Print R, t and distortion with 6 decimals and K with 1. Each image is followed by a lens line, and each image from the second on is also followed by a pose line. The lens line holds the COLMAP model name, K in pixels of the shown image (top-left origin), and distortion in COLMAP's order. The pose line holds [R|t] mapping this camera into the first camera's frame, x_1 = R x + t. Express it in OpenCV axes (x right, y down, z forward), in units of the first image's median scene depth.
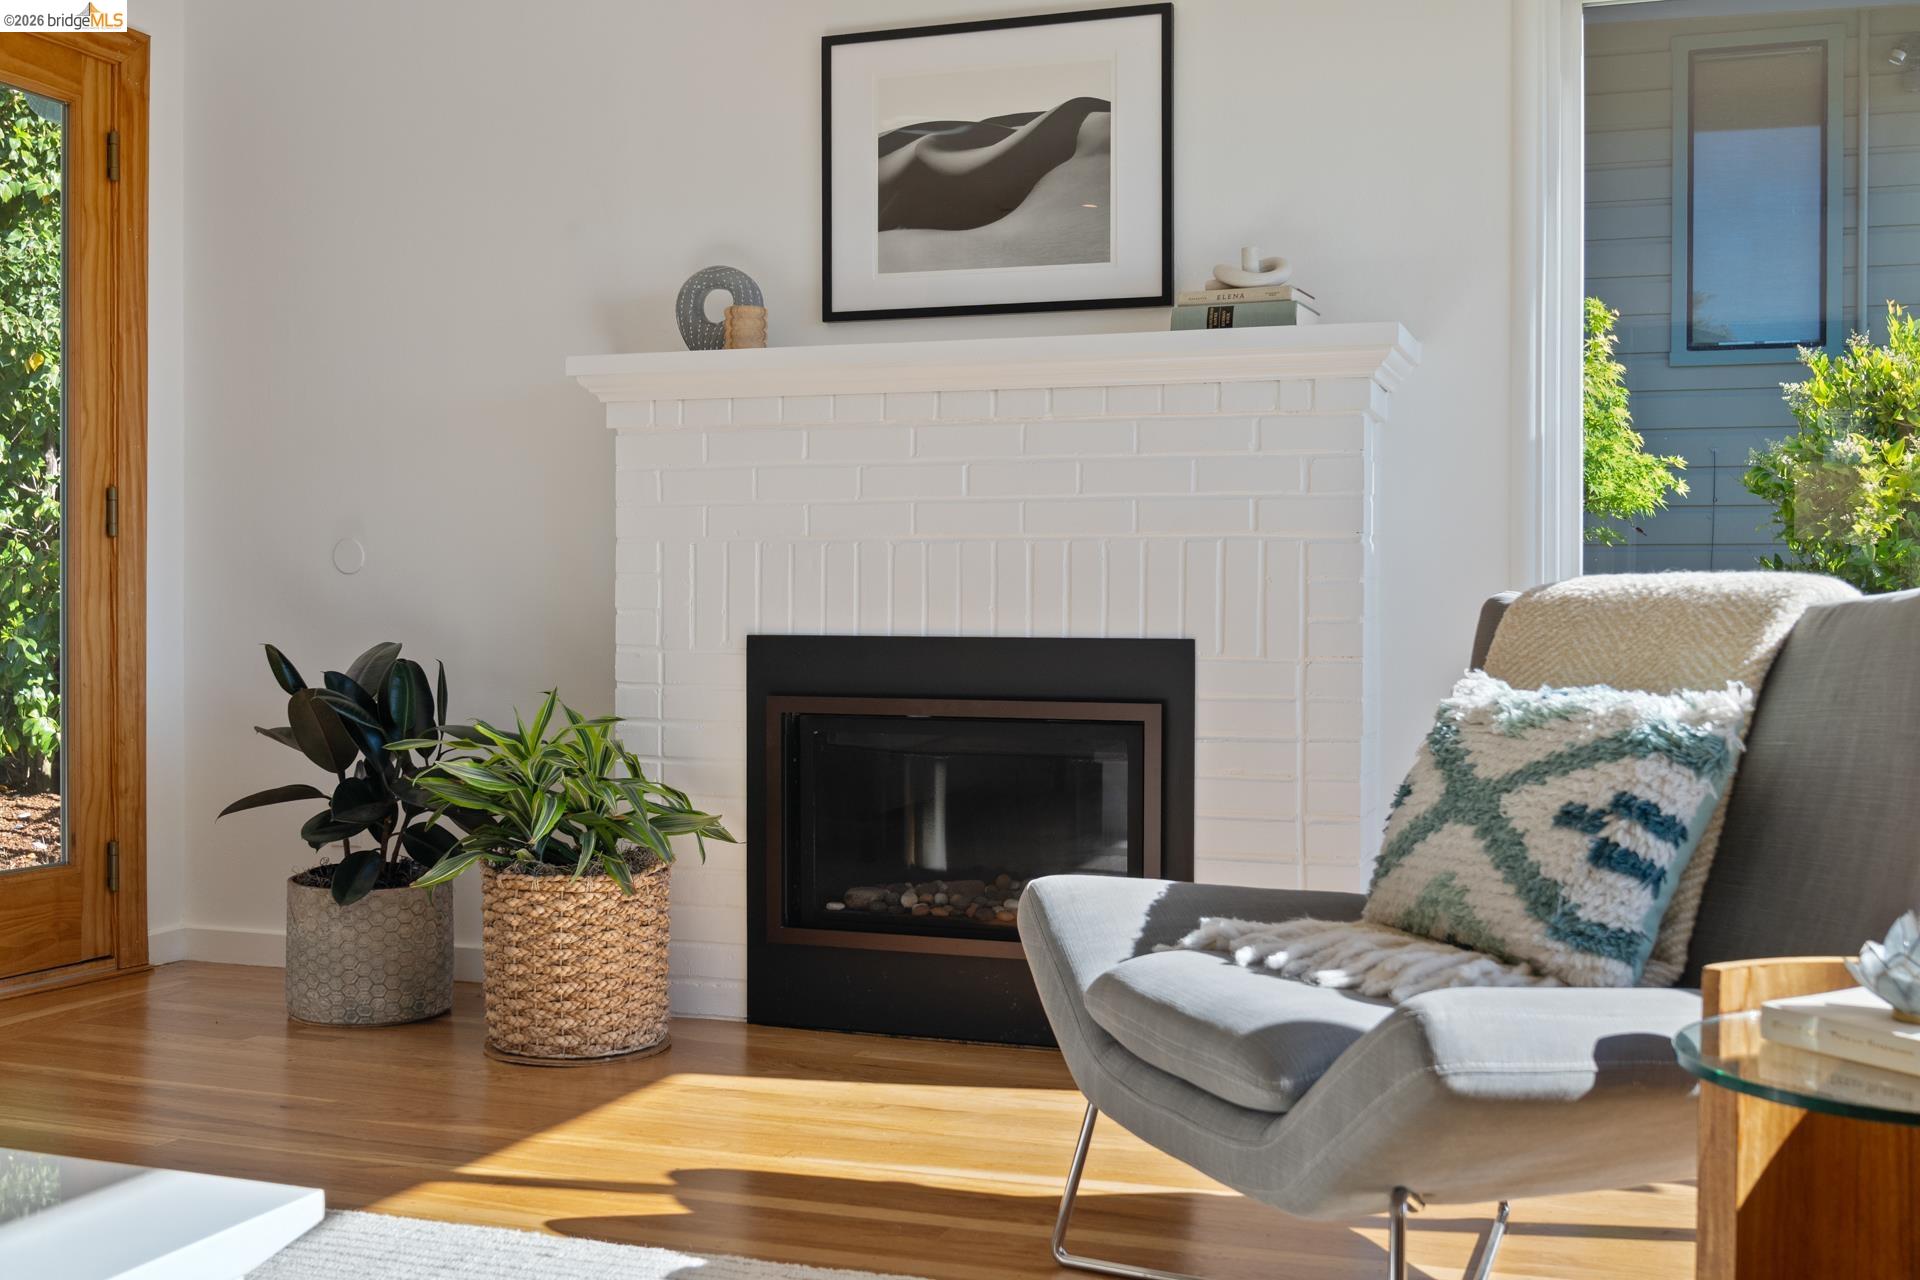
lens RADIAL K [[2049.6, 0, 960.0], [0, 2049.6, 640.0], [0, 0, 1]] dist [-0.020720, -0.006371]
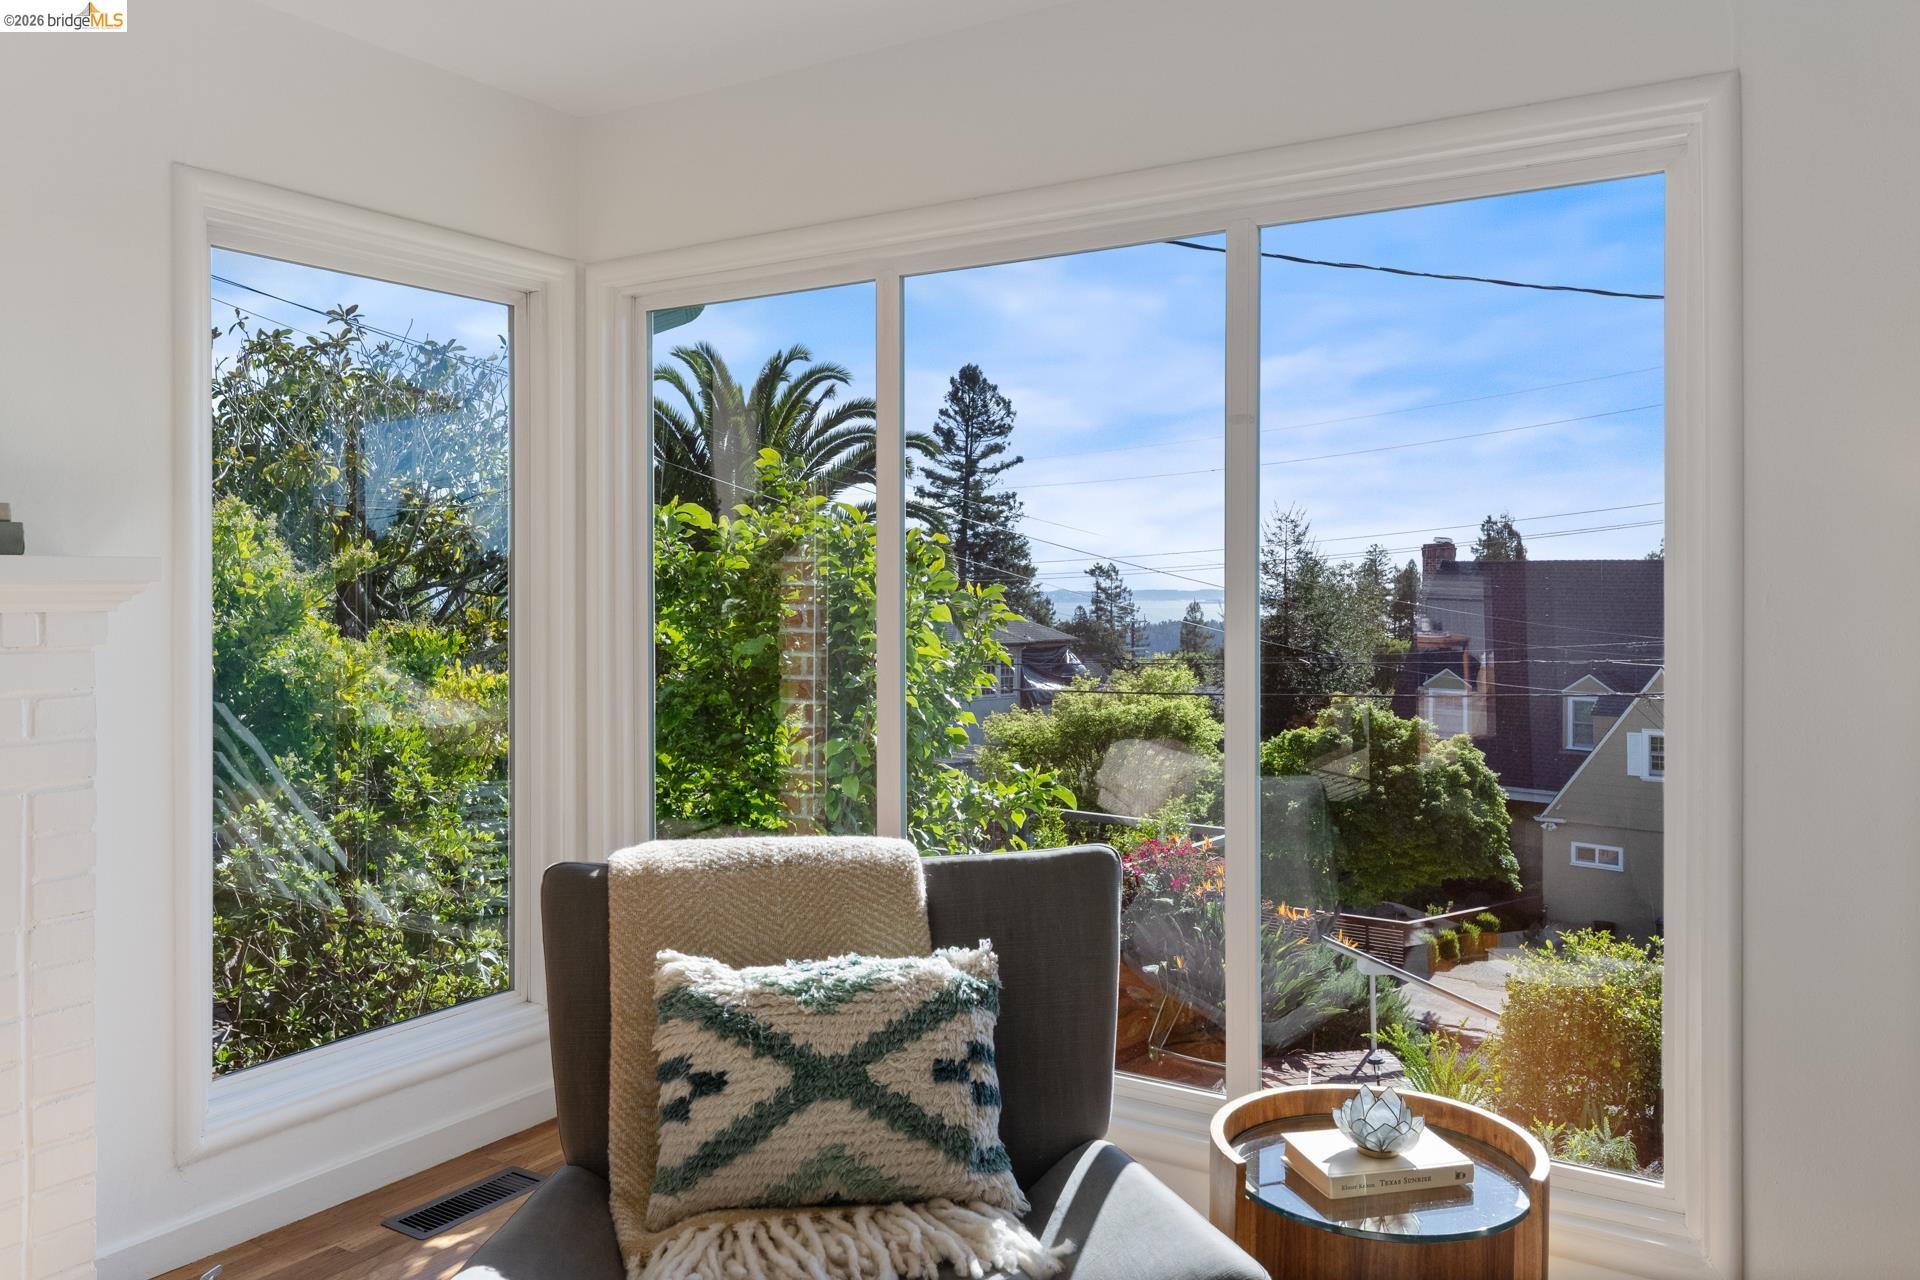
lens RADIAL K [[1476.3, 0, 945.1], [0, 1476.3, 581.7], [0, 0, 1]] dist [0.001881, -0.001060]
pose [[0.226454, -0.002168, 0.974020, -0.339783], [0.014844, 0.999889, -0.001225, -0.123665], [-0.973909, 0.014736, 0.226461, 0.433064]]
